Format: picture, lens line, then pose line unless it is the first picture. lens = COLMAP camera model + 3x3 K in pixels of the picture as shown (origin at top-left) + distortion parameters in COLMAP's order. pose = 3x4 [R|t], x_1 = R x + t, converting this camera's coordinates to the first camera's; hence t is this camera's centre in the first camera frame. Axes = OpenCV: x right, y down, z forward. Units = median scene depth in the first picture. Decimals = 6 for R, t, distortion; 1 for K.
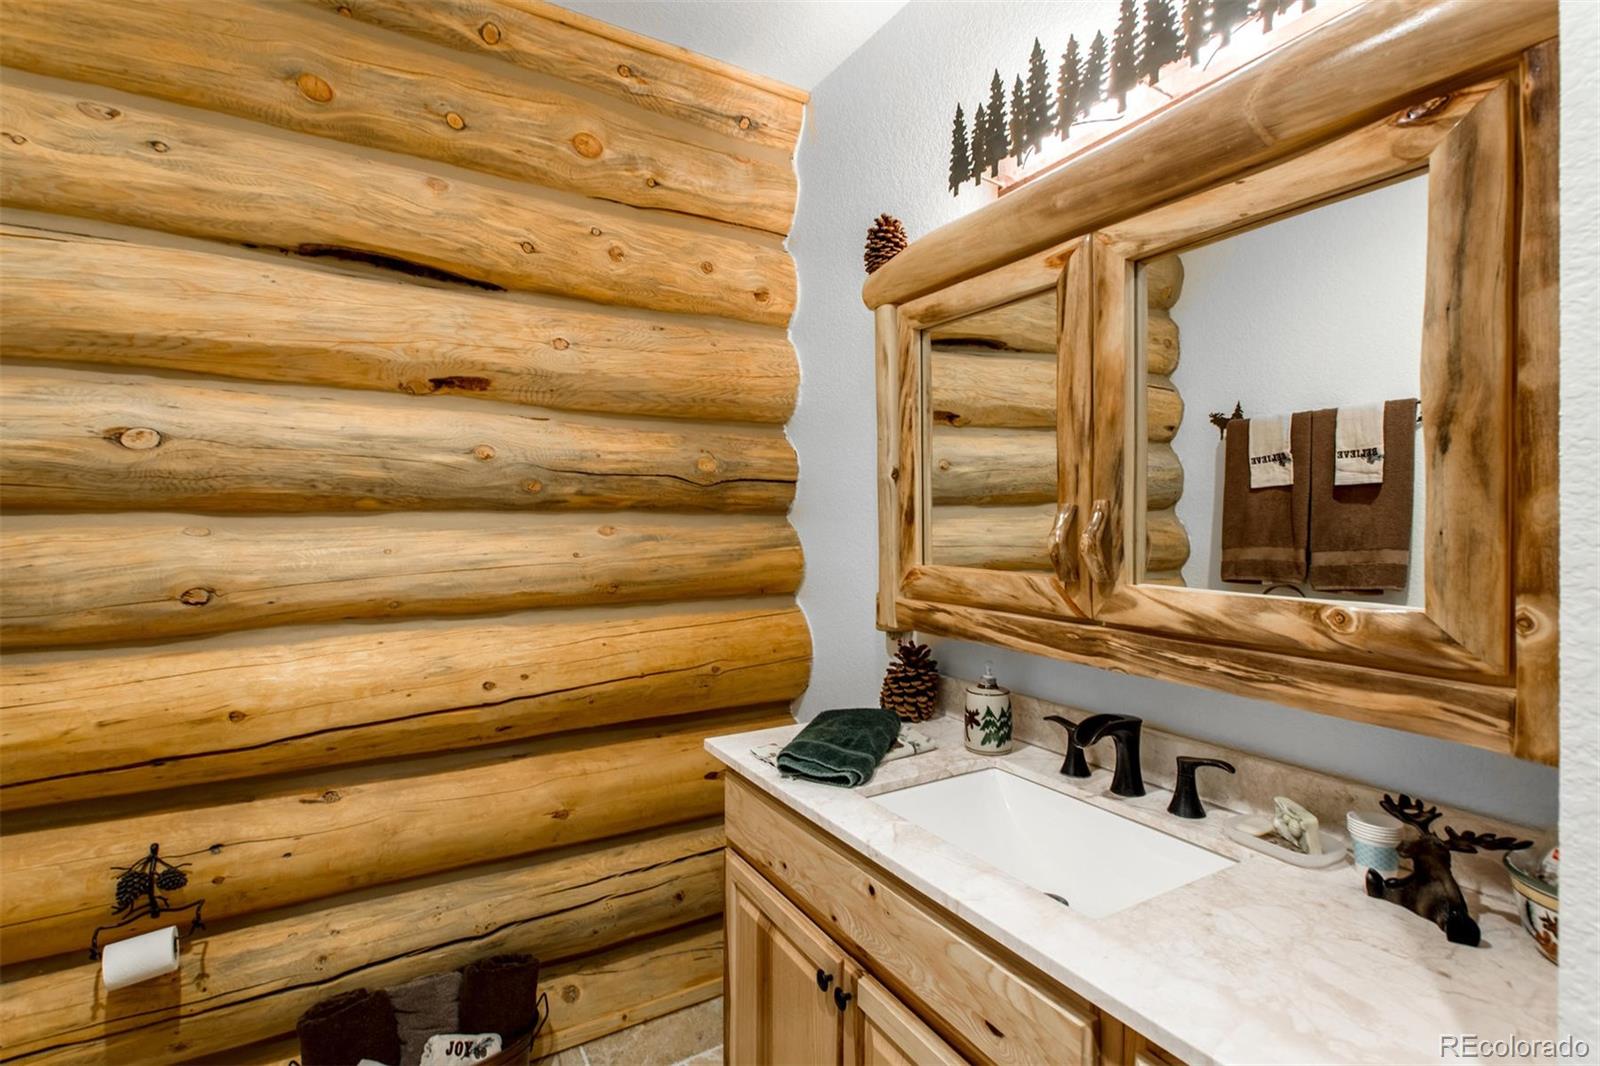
lens RADIAL K [[720.4, 0, 803.7], [0, 720.4, 524.7], [0, 0, 1]] dist [0.010308, -0.003041]
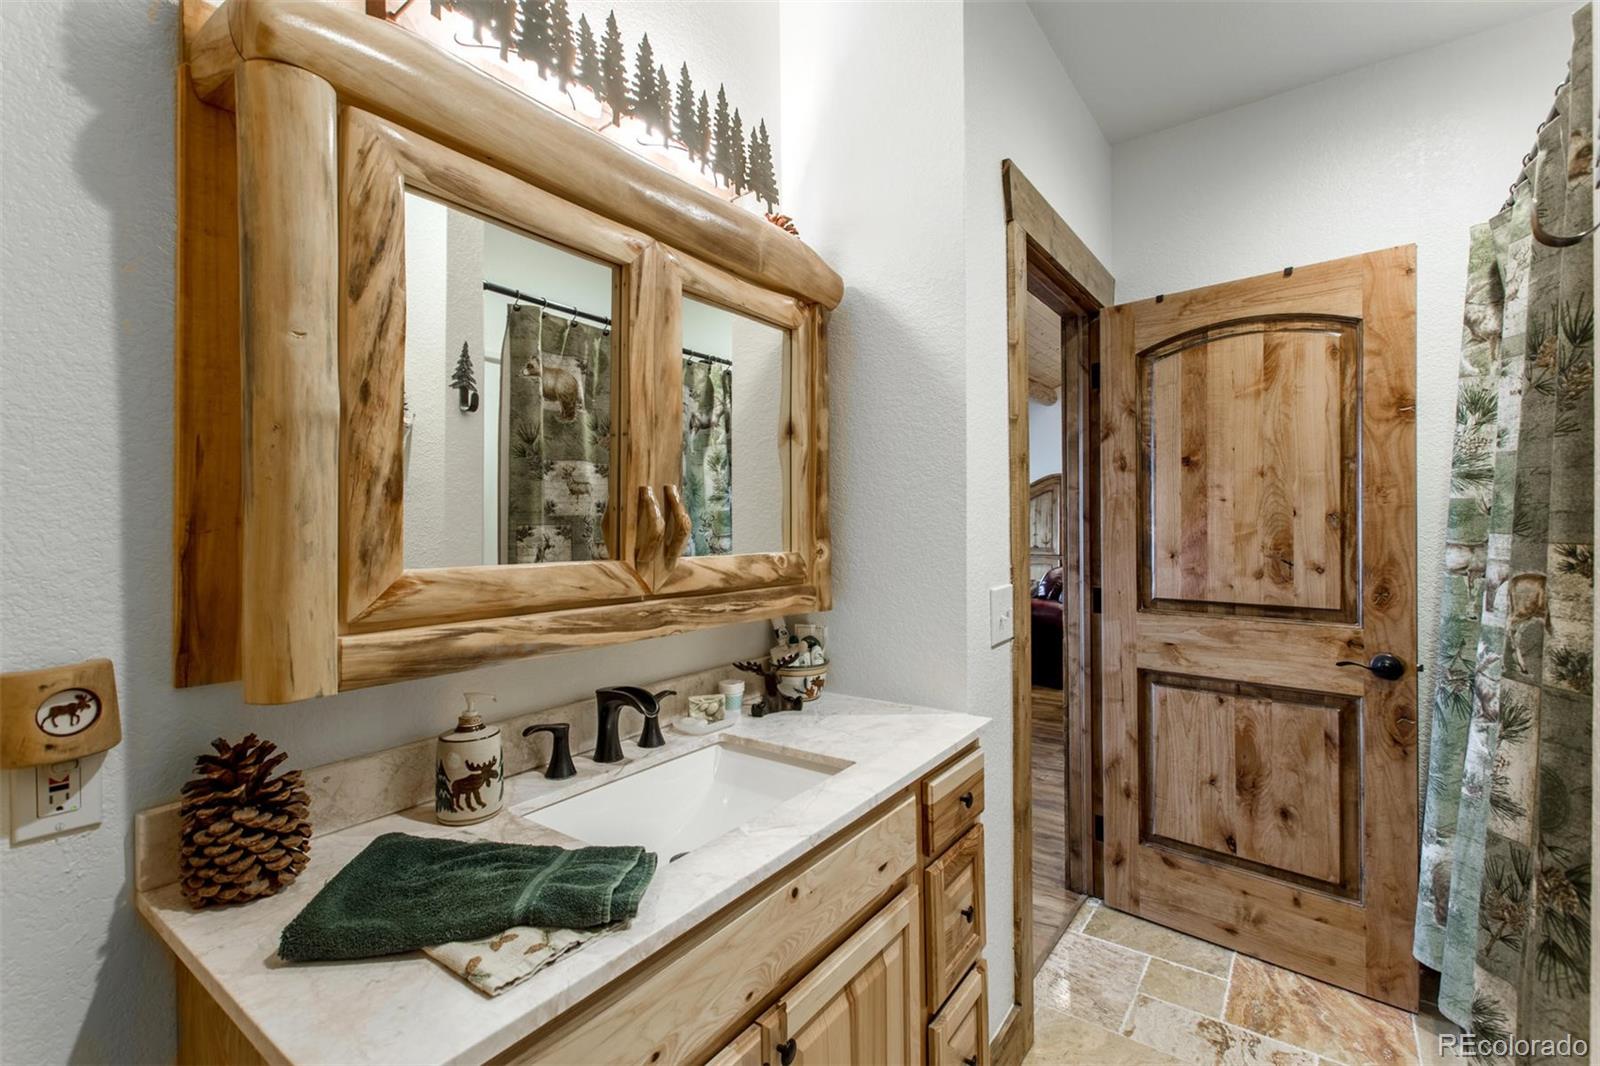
lens RADIAL K [[720.4, 0, 805.7], [0, 720.4, 530.8], [0, 0, 1]] dist [0.010308, -0.003041]
pose [[-0.383027, 0.003179, 0.923732, -0.733930], [0.022196, 0.999737, 0.005763, 0.036355], [-0.923471, 0.022711, -0.382997, 1.275594]]
